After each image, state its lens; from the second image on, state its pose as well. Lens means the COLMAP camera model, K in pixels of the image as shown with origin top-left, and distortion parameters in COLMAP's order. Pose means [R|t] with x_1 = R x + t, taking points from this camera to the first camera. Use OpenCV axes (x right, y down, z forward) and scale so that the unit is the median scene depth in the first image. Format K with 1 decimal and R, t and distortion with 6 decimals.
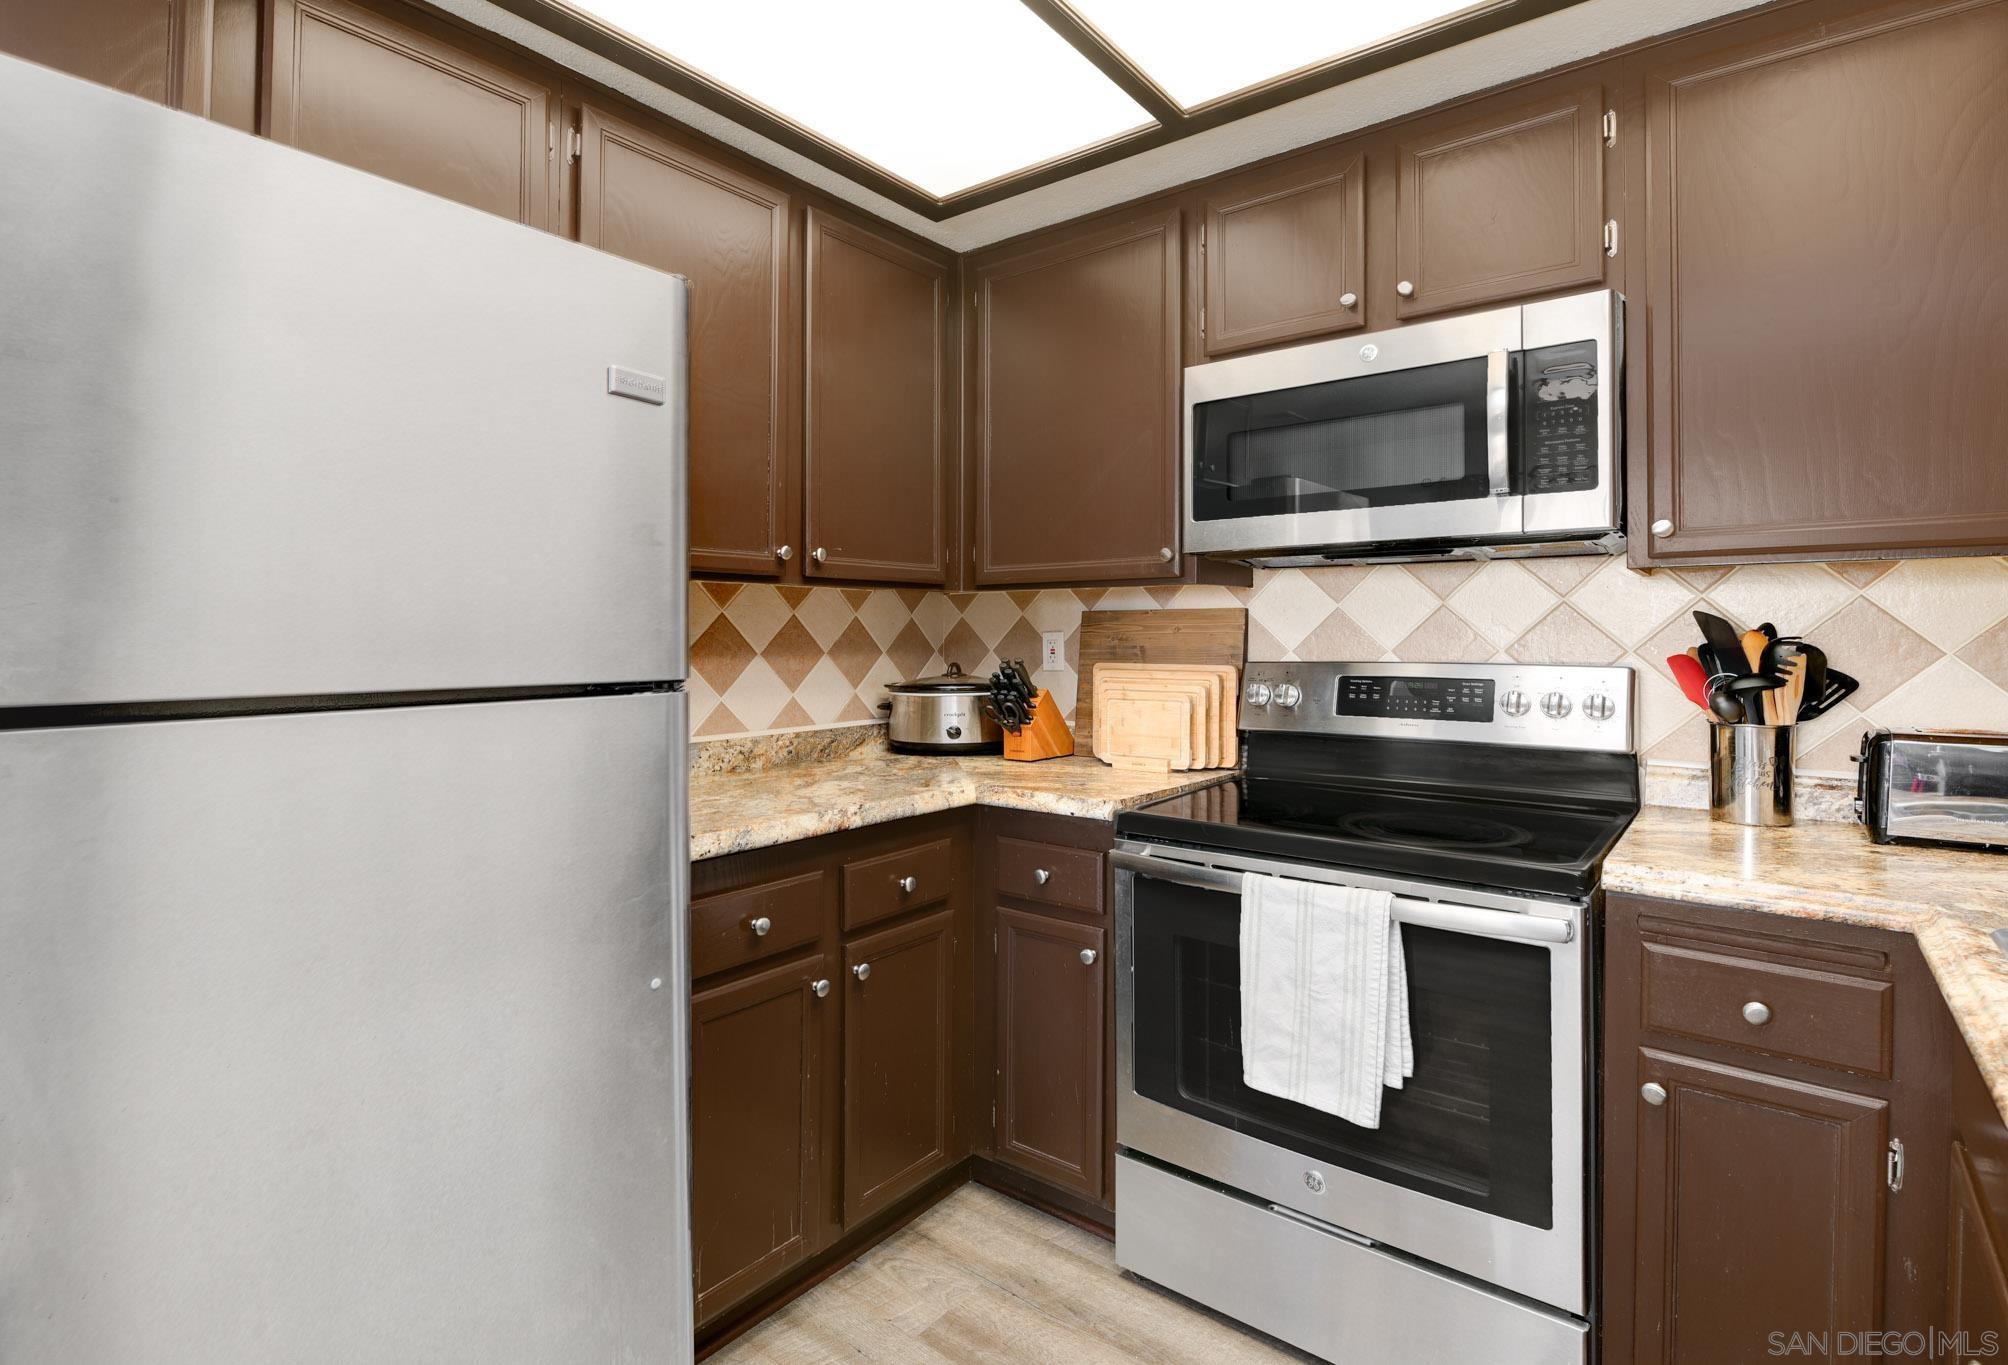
lens RADIAL K [[926.5, 0, 953.1], [0, 926.5, 632.9], [0, 0, 1]] dist [-0.003144, -0.000914]
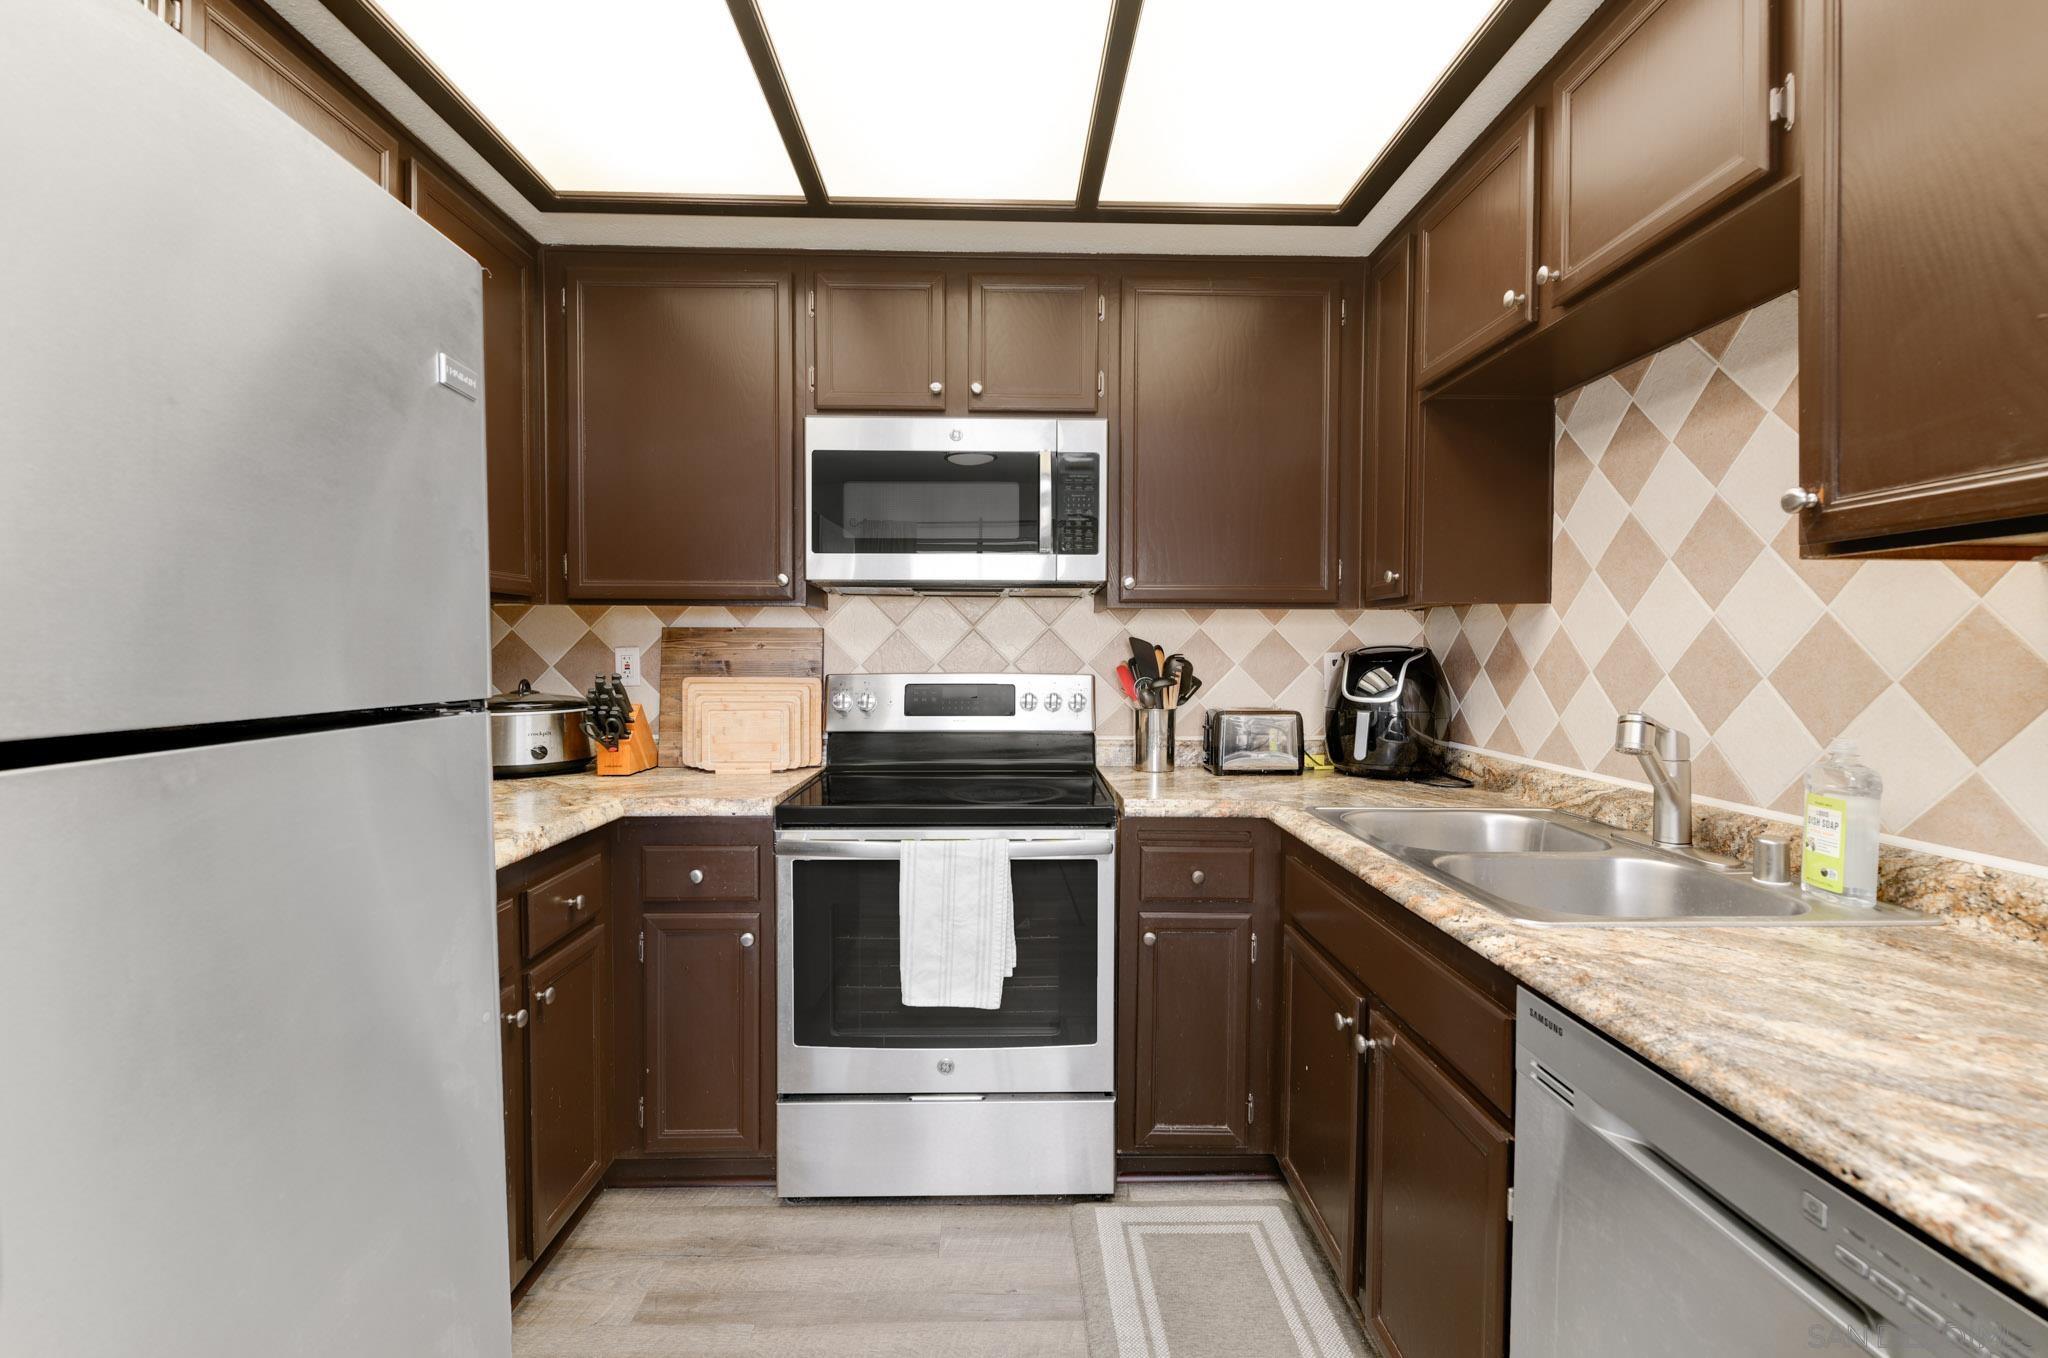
lens RADIAL K [[878.7, 0, 1024.0], [0, 878.7, 679.0], [0, 0, 1]] dist [0.000275, -0.006485]
pose [[0.776844, -0.018192, 0.629430, -0.250613], [-0.004795, 0.999383, 0.034803, -0.003178], [-0.629674, -0.030054, 0.776278, -0.022814]]
